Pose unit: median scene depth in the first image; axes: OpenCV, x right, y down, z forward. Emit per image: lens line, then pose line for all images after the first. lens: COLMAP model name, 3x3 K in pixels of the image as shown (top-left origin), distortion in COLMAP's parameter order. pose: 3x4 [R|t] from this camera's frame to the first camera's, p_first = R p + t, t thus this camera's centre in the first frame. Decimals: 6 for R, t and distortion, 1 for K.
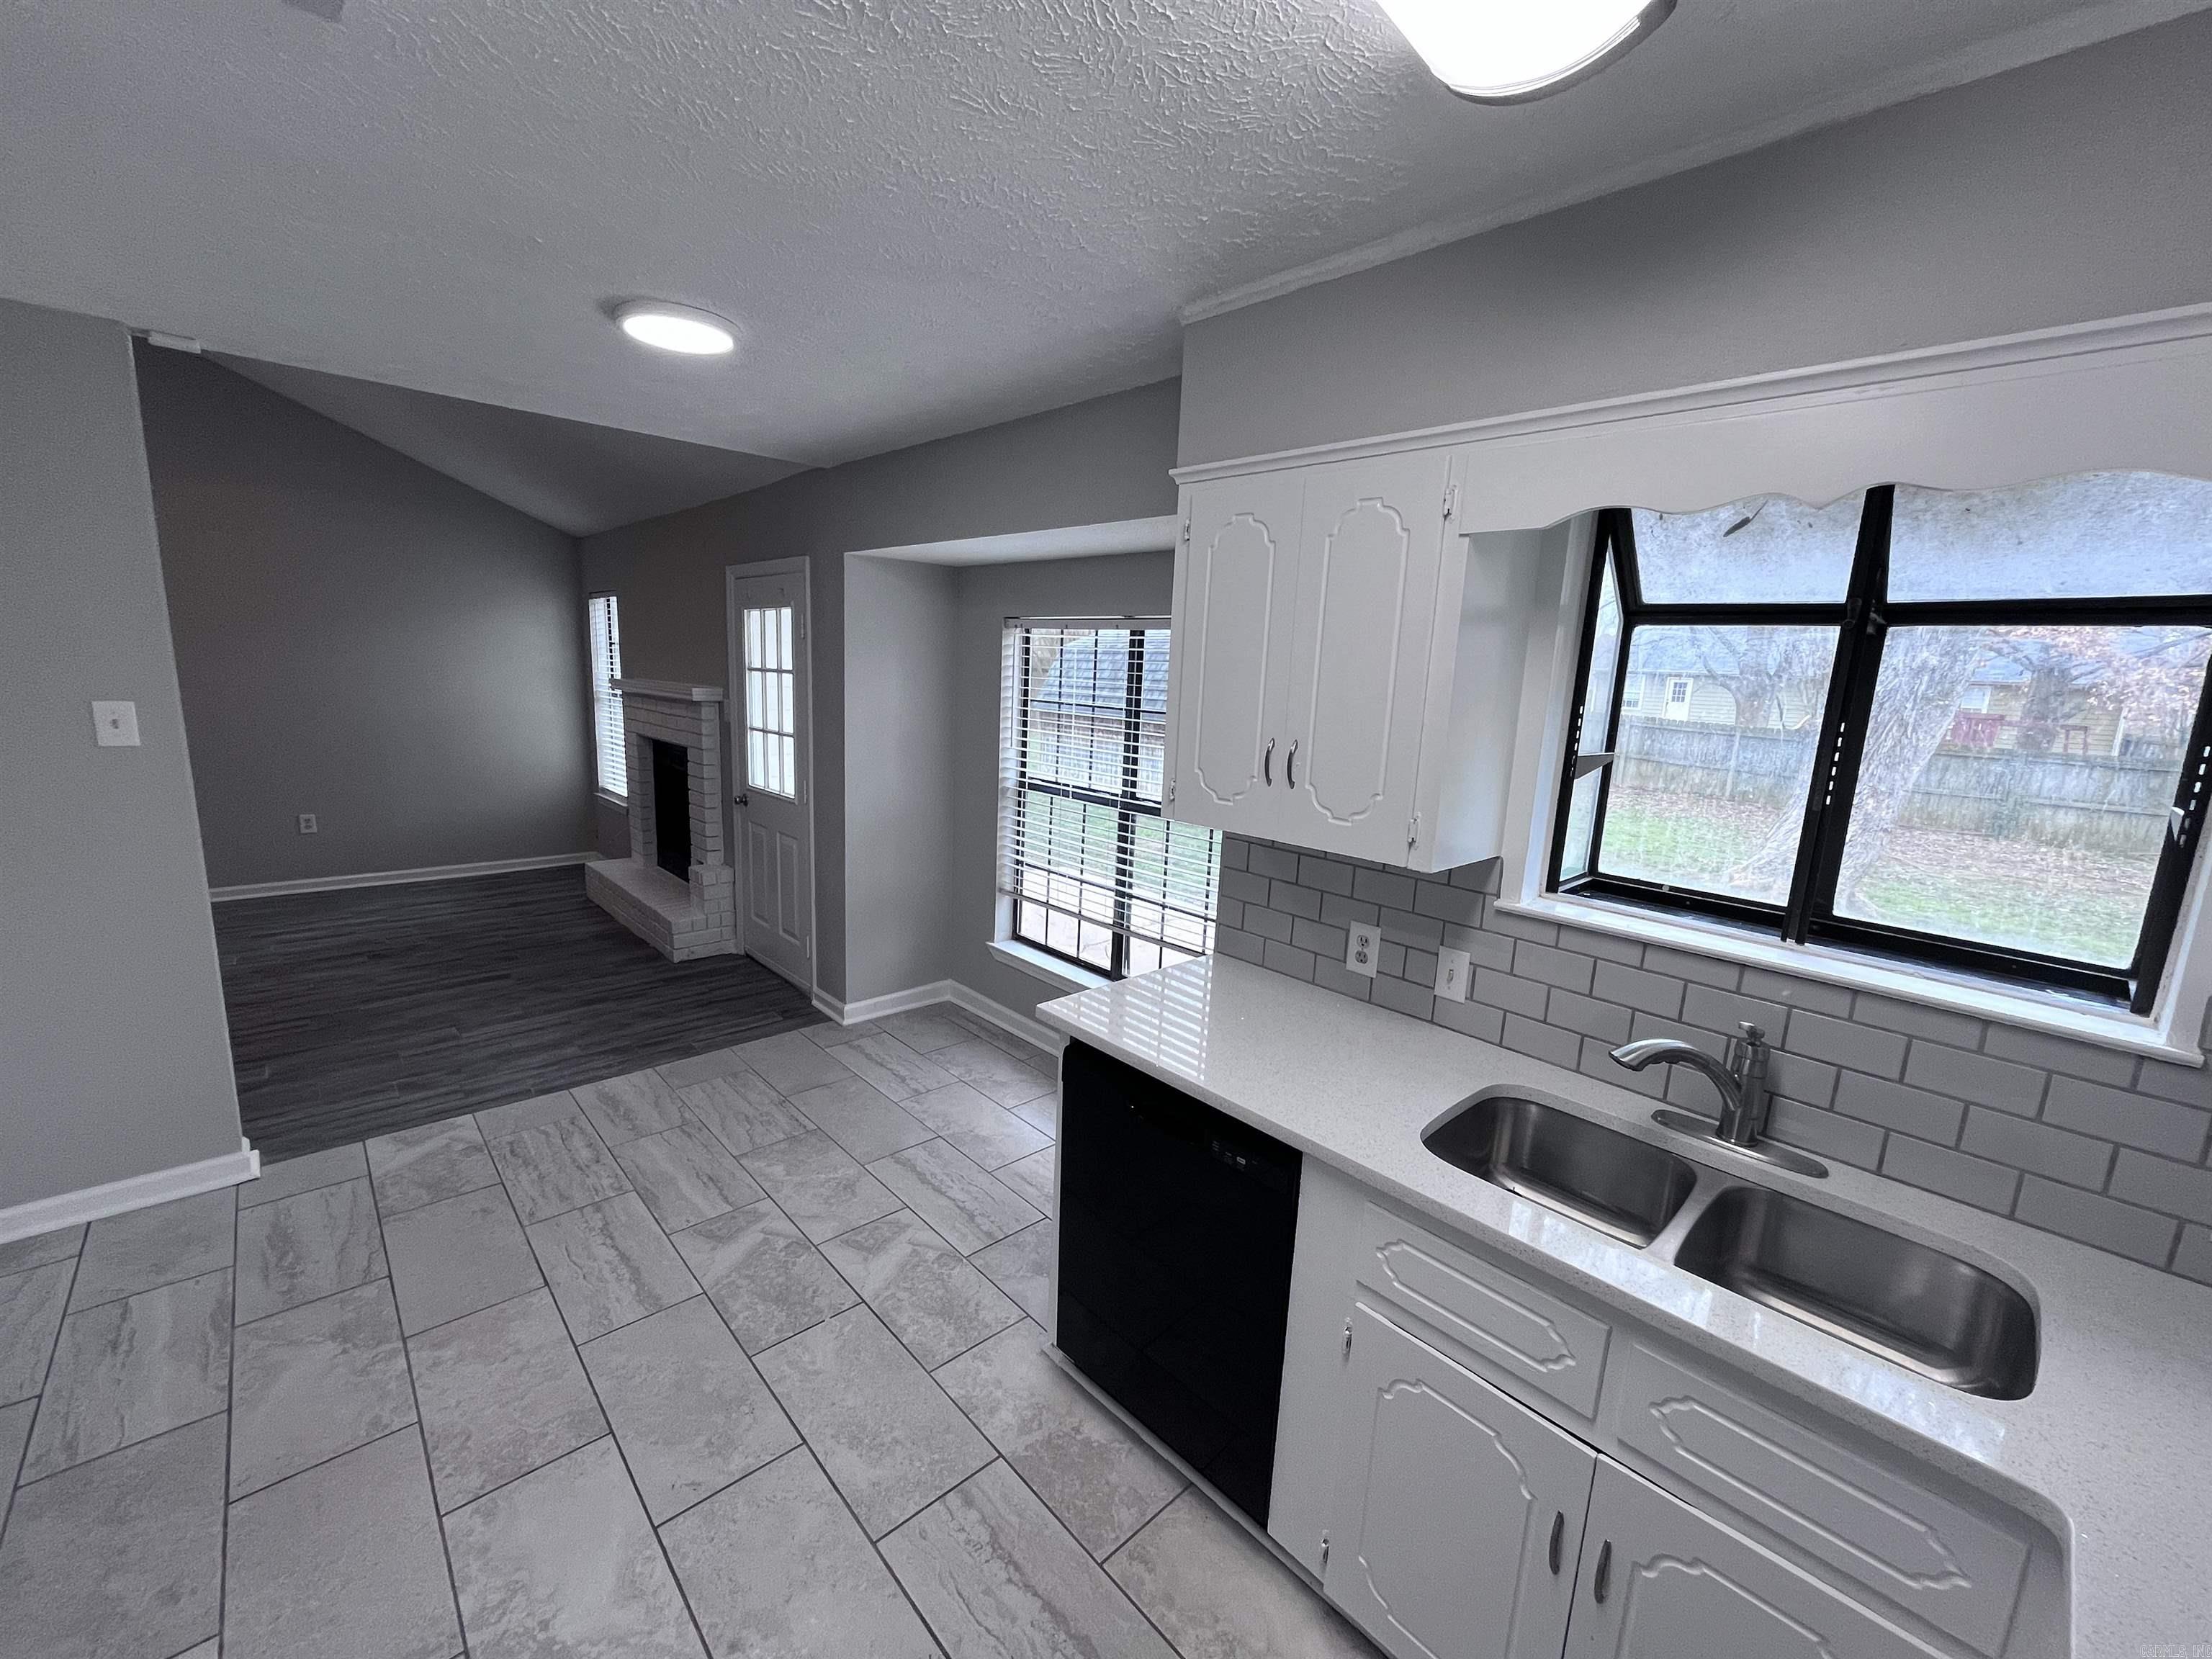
lens RADIAL K [[891.2, 0, 1106.8], [0, 891.2, 828.5], [0, 0, 1]] dist [-0.003987, -0.000091]
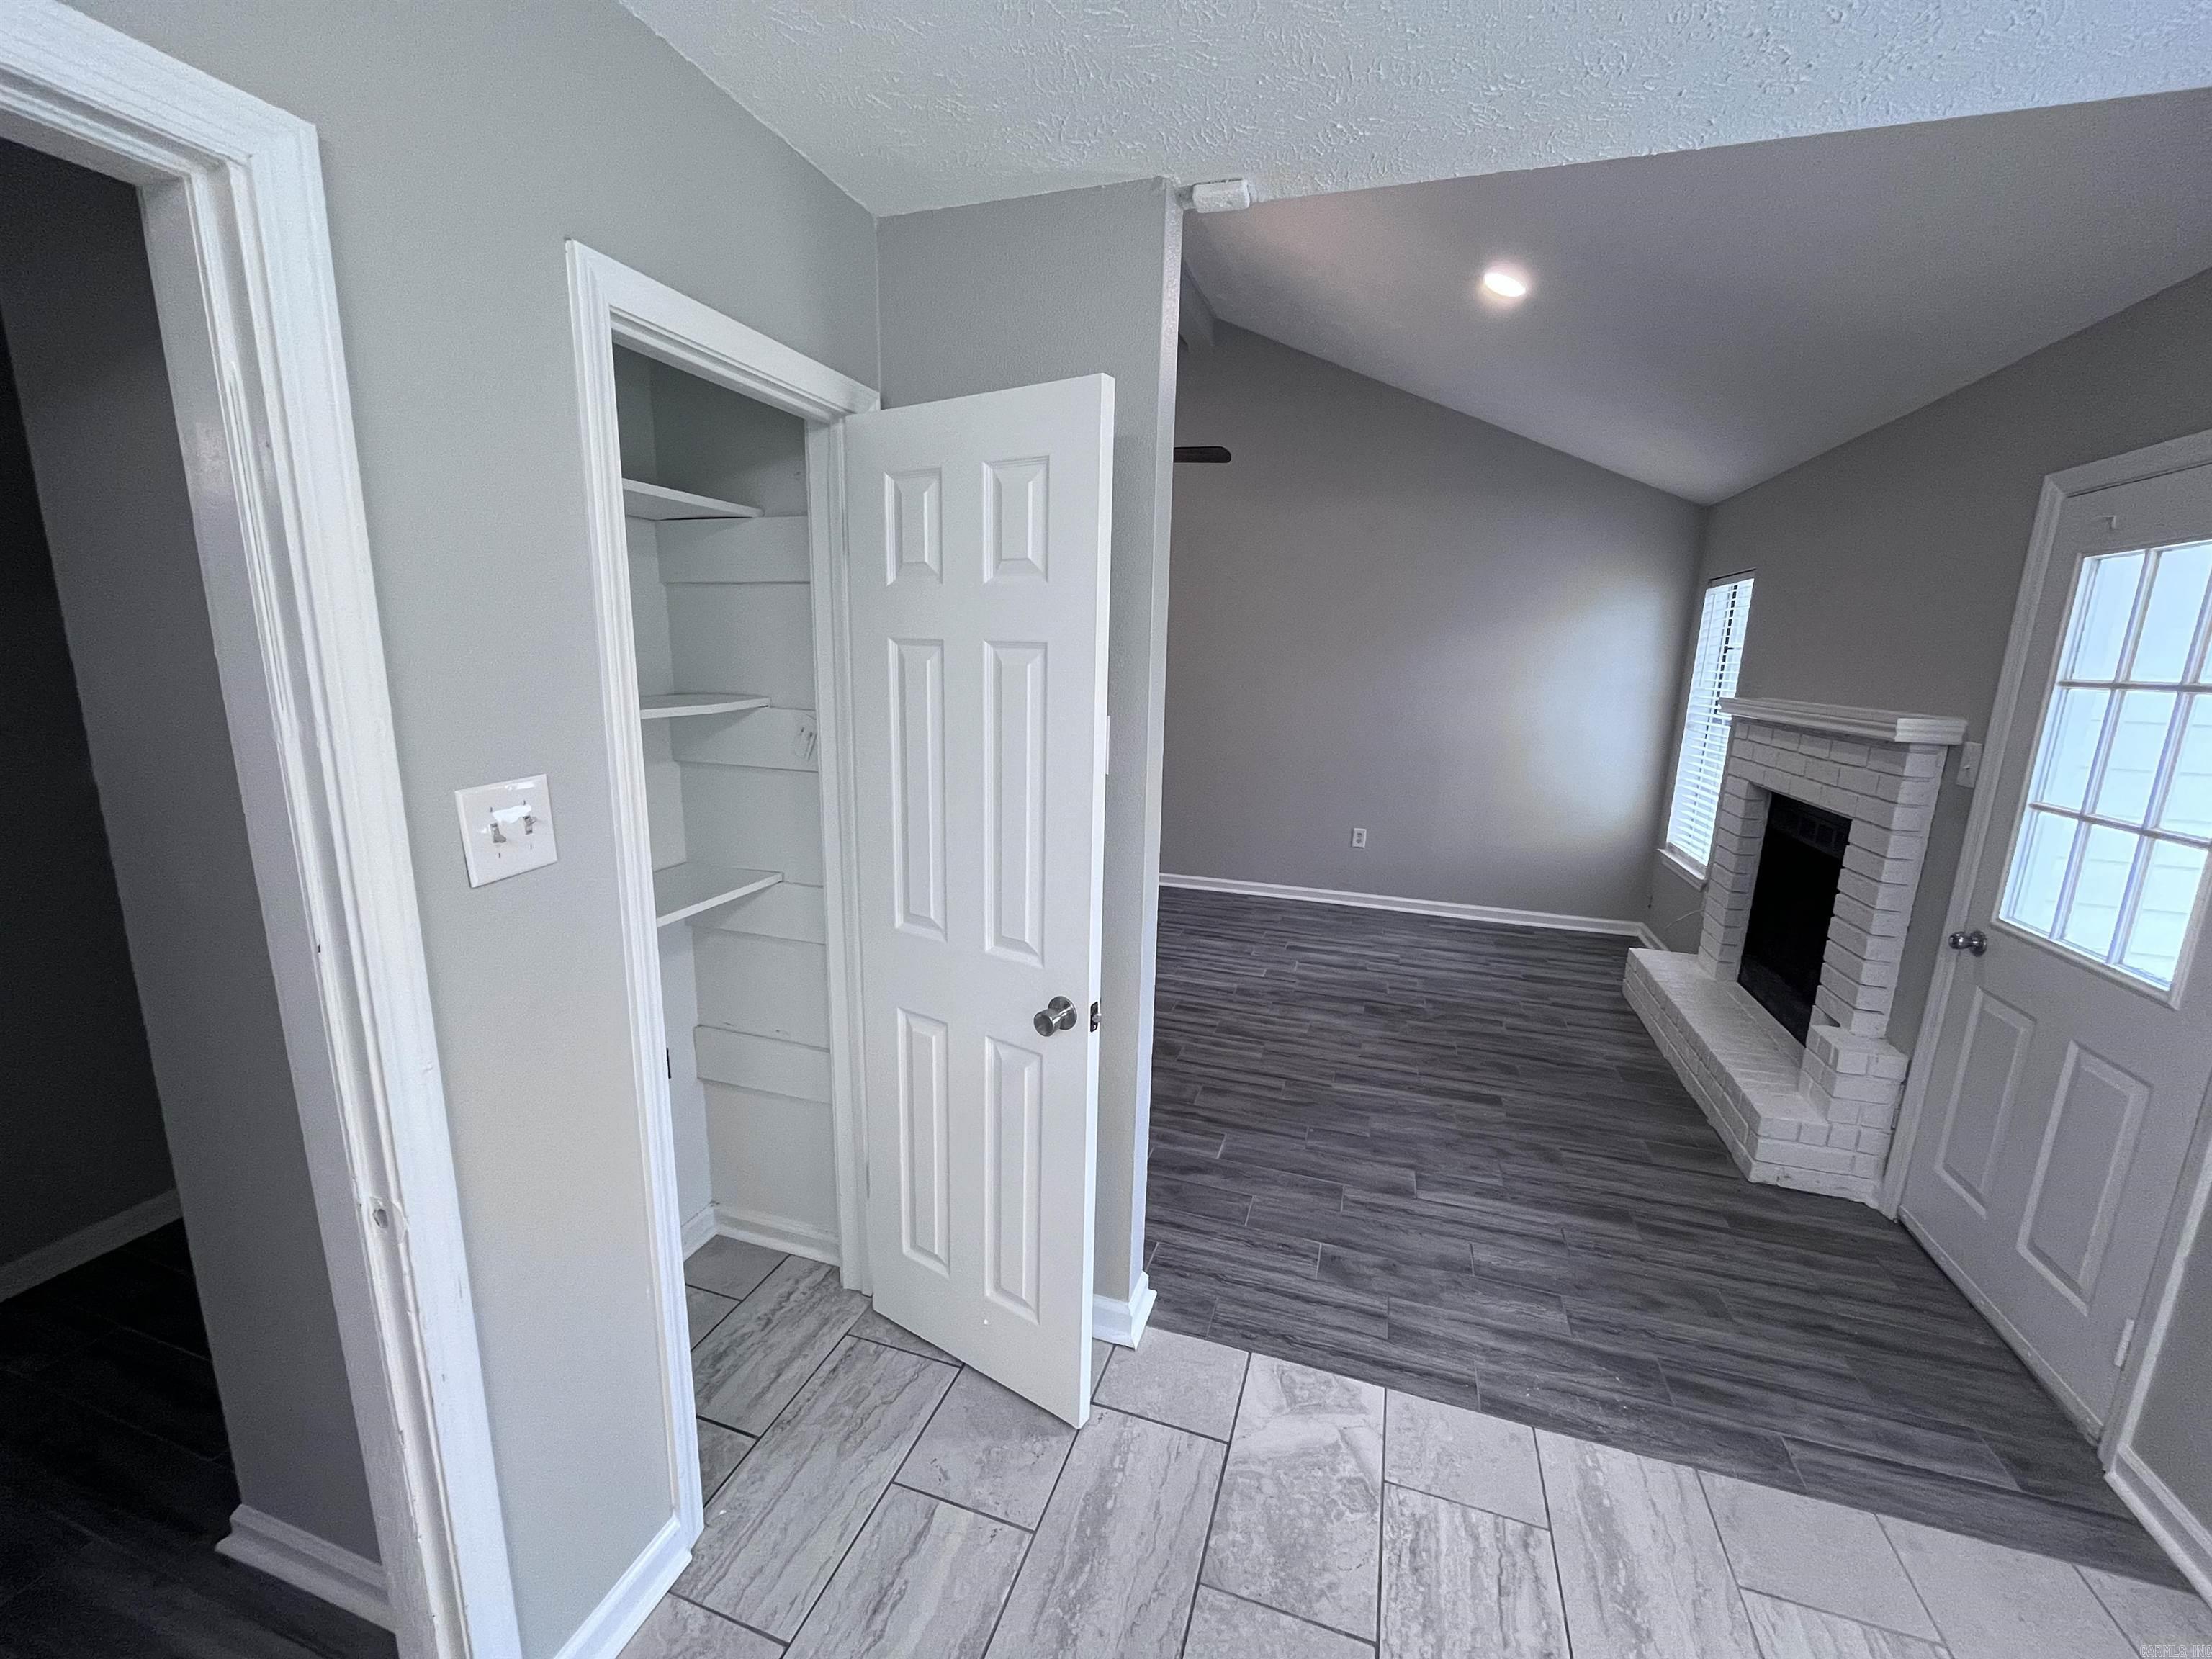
lens RADIAL K [[891.2, 0, 1105.0], [0, 891.2, 829.8], [0, 0, 1]] dist [-0.003987, -0.000091]
pose [[0.479352, 0.146268, -0.865348, -0.254588], [-0.162402, 0.983768, 0.076323, -0.062178], [0.862466, 0.103949, 0.495326, 0.375035]]
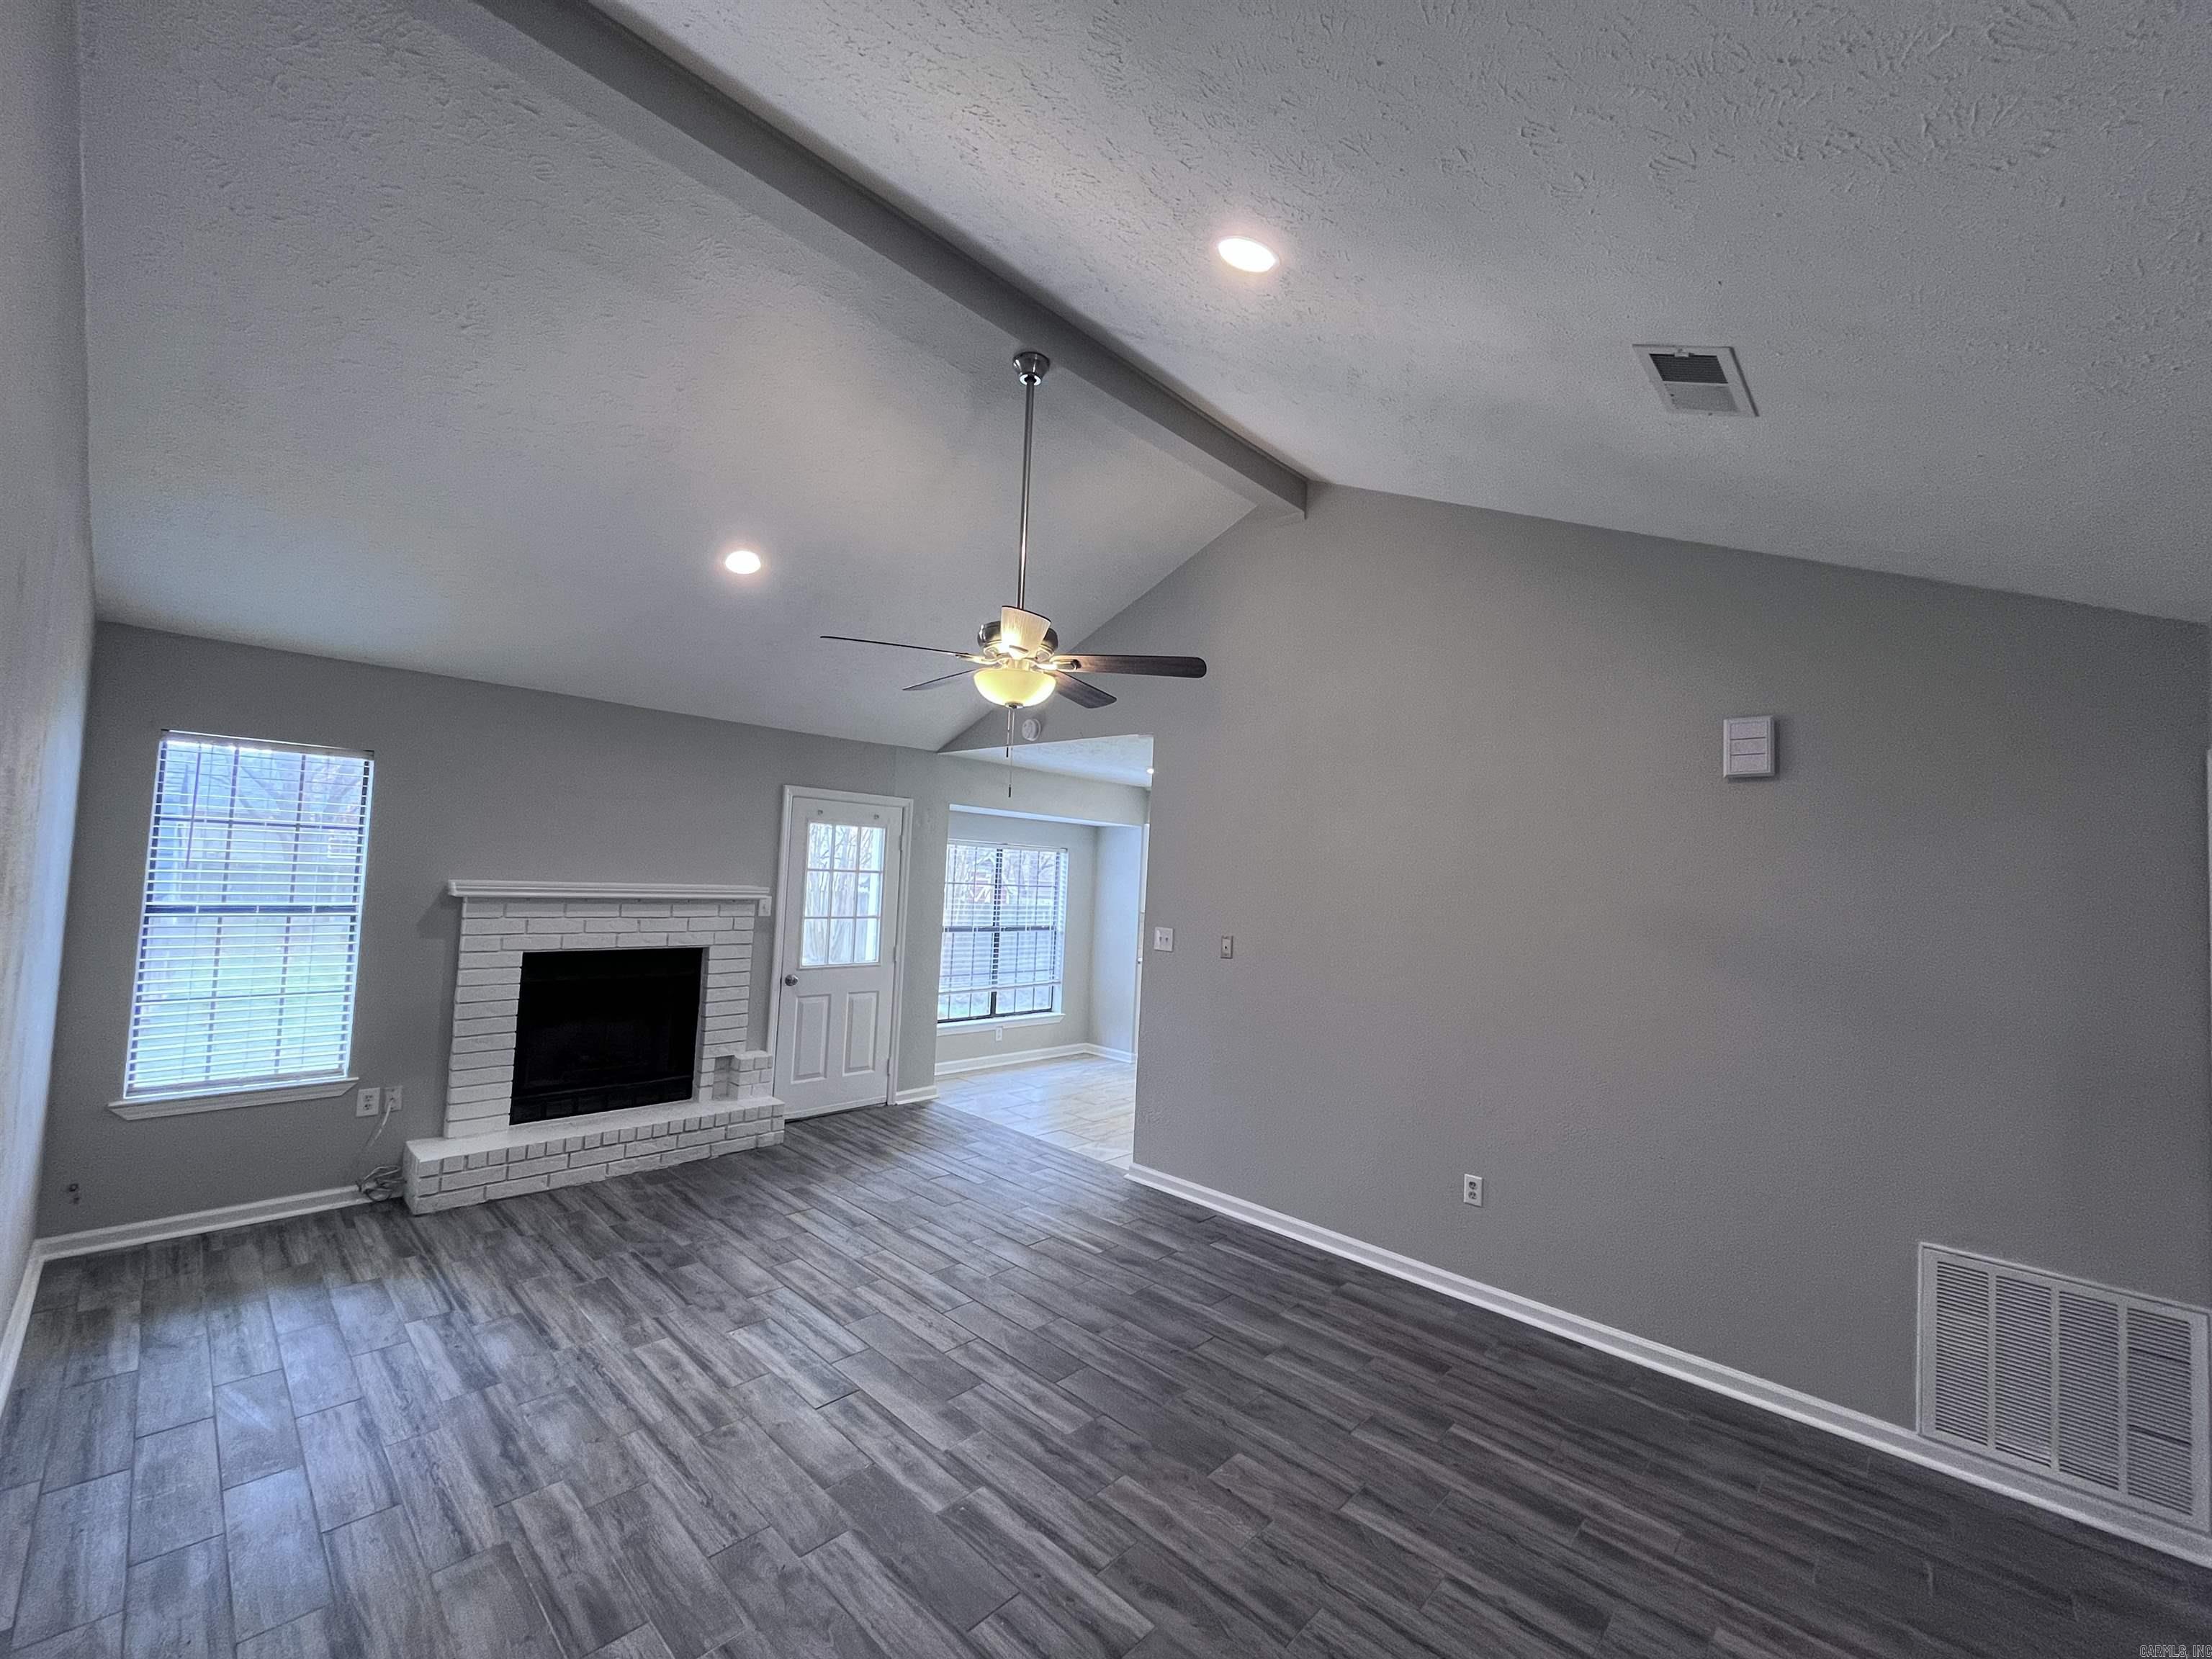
lens RADIAL K [[891.2, 0, 1106.2], [0, 891.2, 828.7], [0, 0, 1]] dist [-0.003987, -0.000091]
pose [[-0.053453, 0.005642, 0.998554, -1.854619], [0.130714, 0.991419, 0.001396, -0.204881], [-0.989978, 0.130600, -0.053732, 0.732668]]
